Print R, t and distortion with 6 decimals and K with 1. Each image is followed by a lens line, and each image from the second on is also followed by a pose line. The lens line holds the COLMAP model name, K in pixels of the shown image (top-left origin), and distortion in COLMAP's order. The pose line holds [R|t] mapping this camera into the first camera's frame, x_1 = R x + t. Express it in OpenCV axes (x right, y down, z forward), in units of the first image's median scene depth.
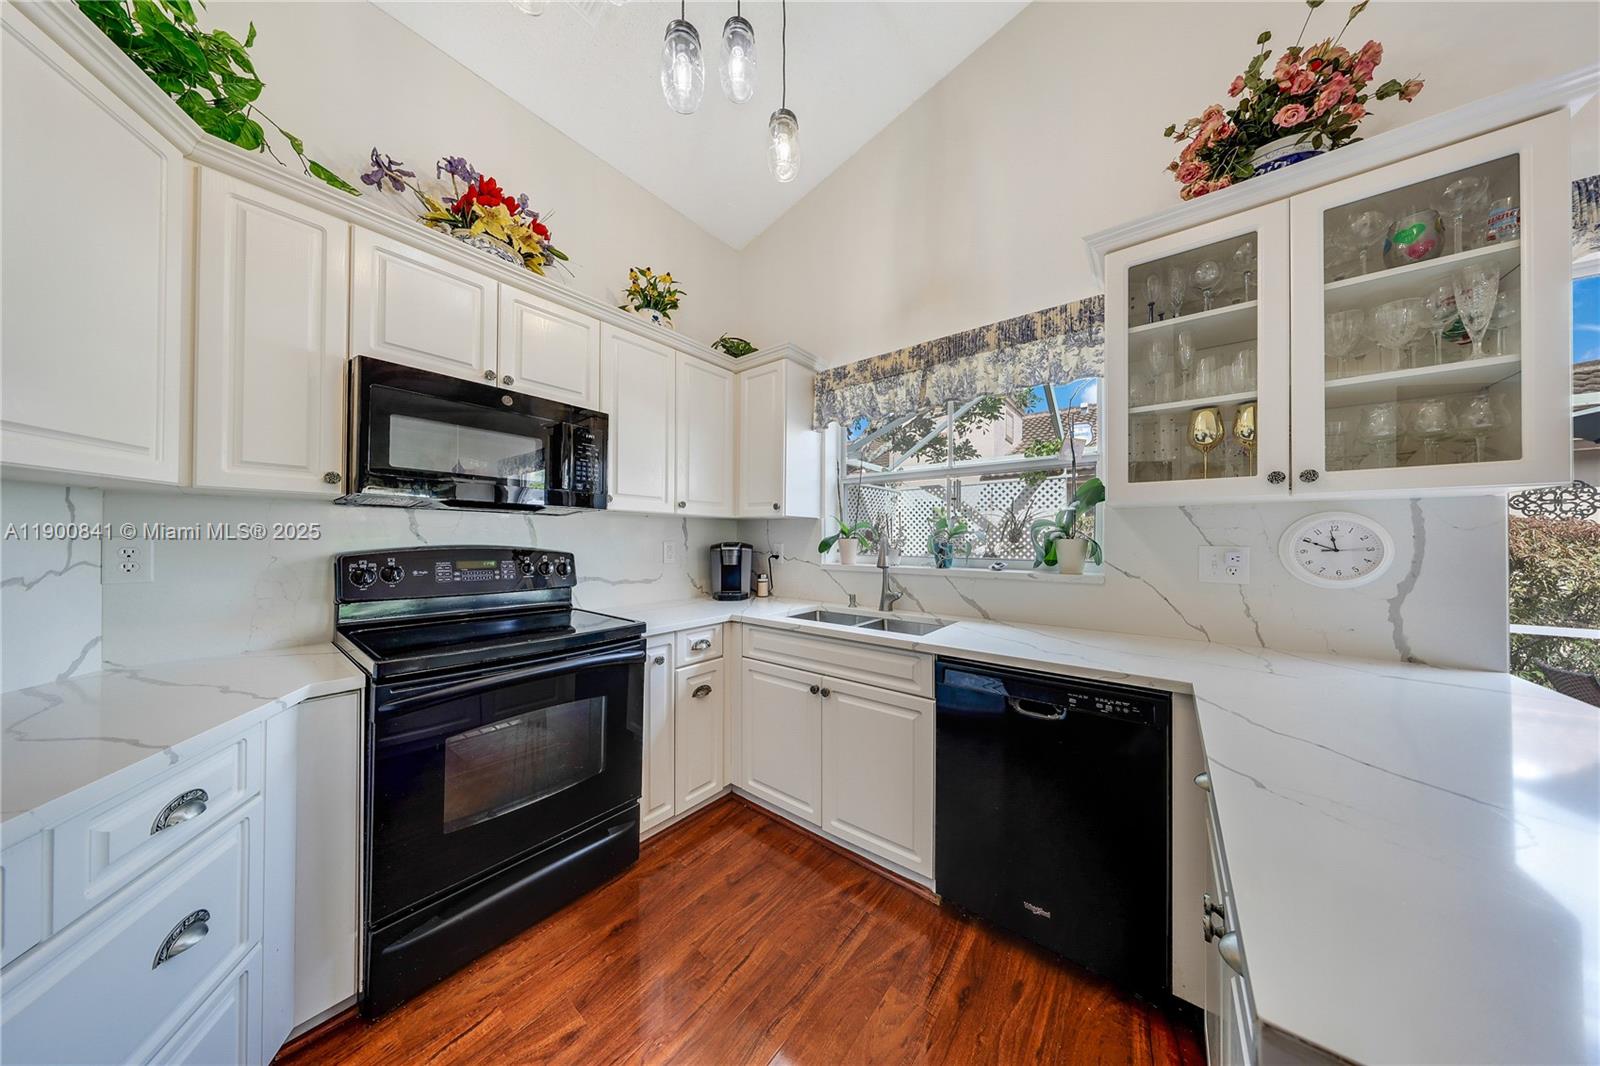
lens RADIAL K [[459.3, 0, 801.1], [0, 459.3, 537.1], [0, 0, 1]] dist [0.000479, 0.000058]
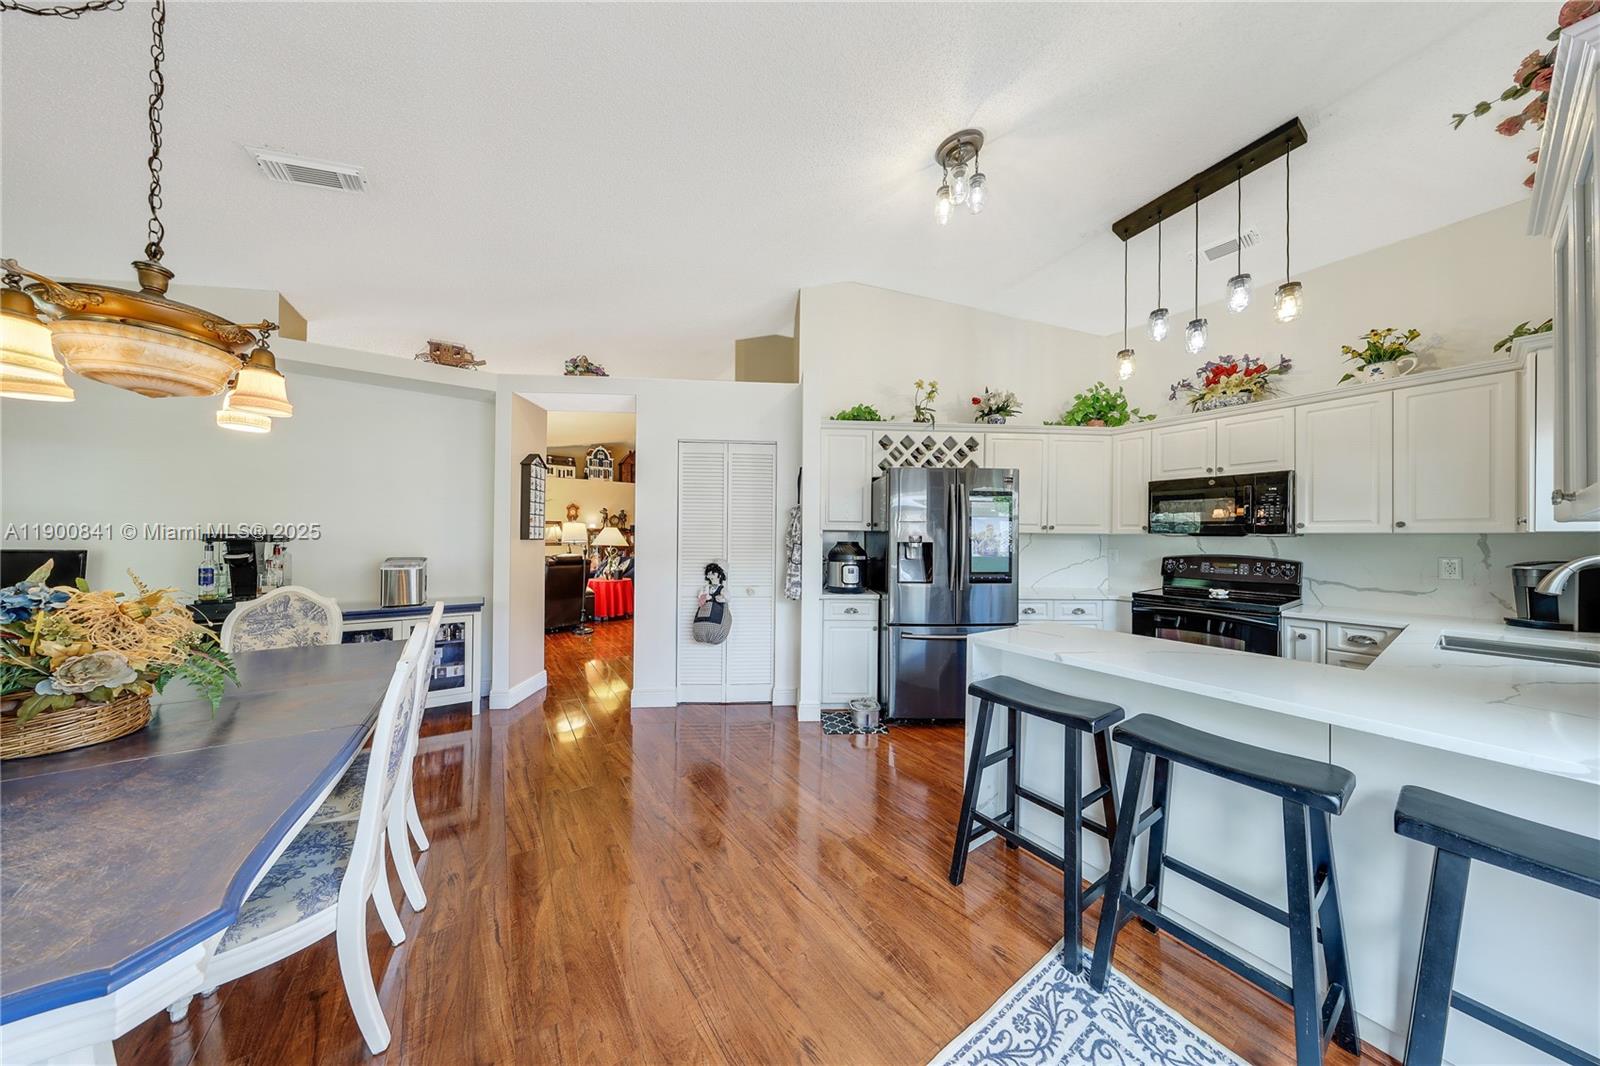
lens RADIAL K [[459.3, 0, 801.1], [0, 459.3, 537.1], [0, 0, 1]] dist [0.000479, 0.000058]
pose [[-0.305411, -0.010975, -0.952157, 1.478416], [-0.004146, 0.999939, -0.010196, -0.025896], [0.952212, 0.000834, -0.305438, -0.072737]]
